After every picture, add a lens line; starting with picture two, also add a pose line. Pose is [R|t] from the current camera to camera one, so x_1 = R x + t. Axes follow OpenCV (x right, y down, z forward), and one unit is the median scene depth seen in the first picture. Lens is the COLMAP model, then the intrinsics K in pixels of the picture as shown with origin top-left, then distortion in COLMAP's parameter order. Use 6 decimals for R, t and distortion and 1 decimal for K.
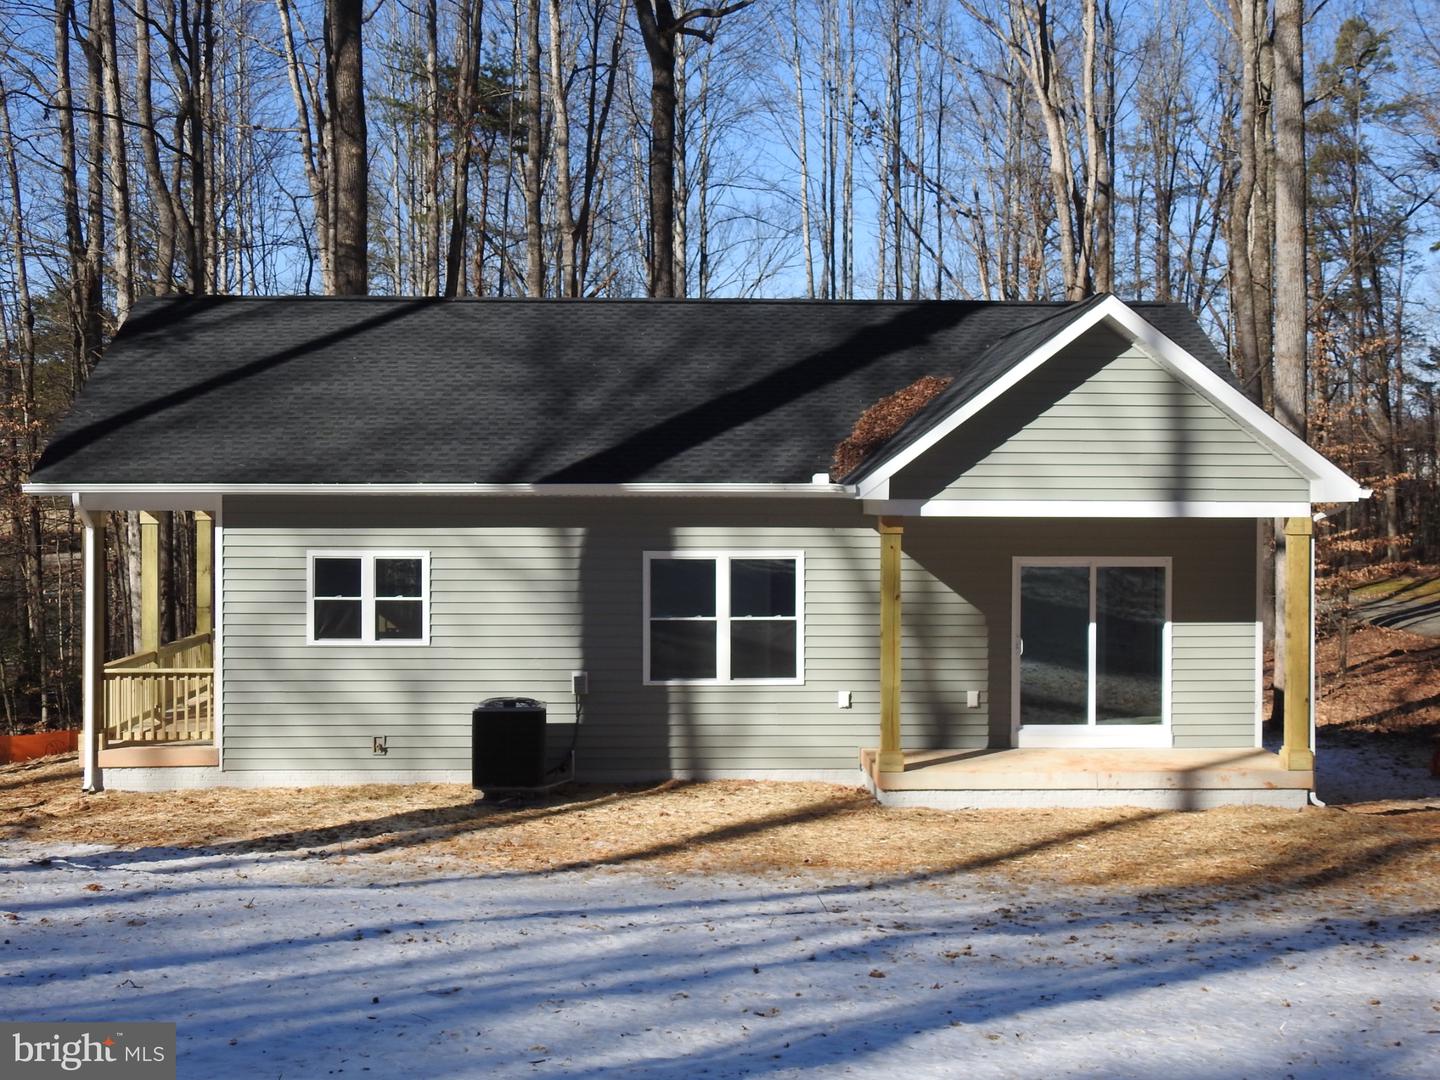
lens RADIAL K [[1954.0, 0, 715.3], [0, 1954.0, 544.5], [0, 0, 1]] dist [-0.000307, 0.000000]
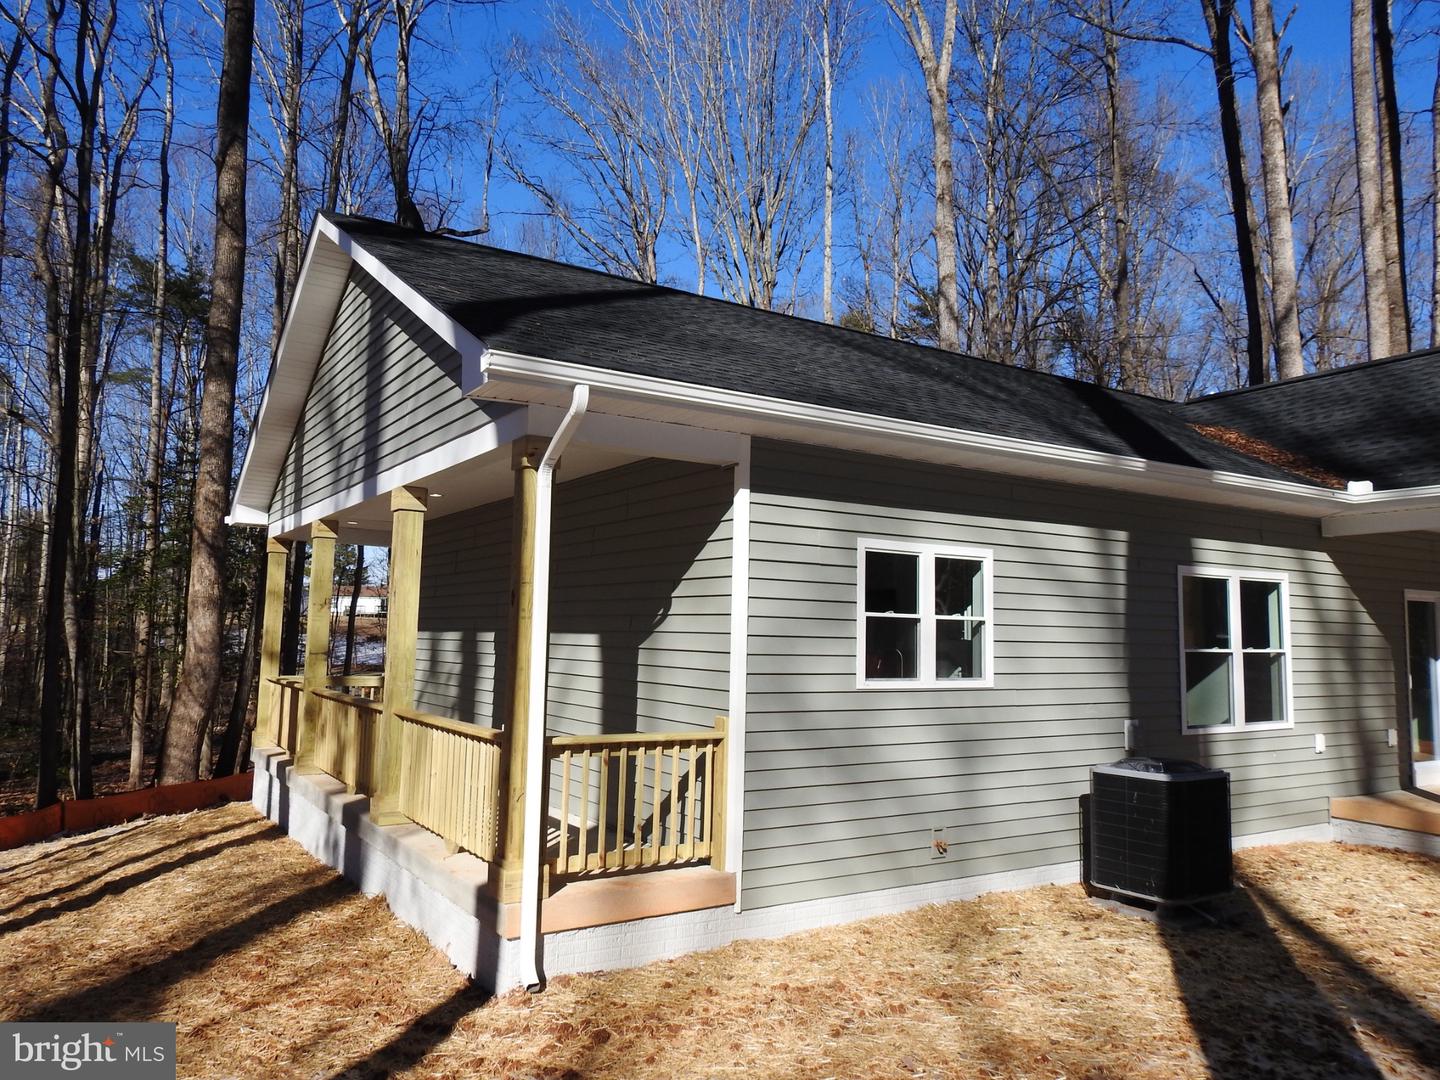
lens RADIAL K [[1026.9, 0, 720.3], [0, 1026.9, 527.1], [0, 0, 1]] dist [0.001378, 0.010275]
pose [[0.860743, 0.066089, 0.504731, -0.413913], [0.000459, 0.991435, -0.130599, 0.043117], [-0.509039, 0.112643, 0.853341, 0.732279]]
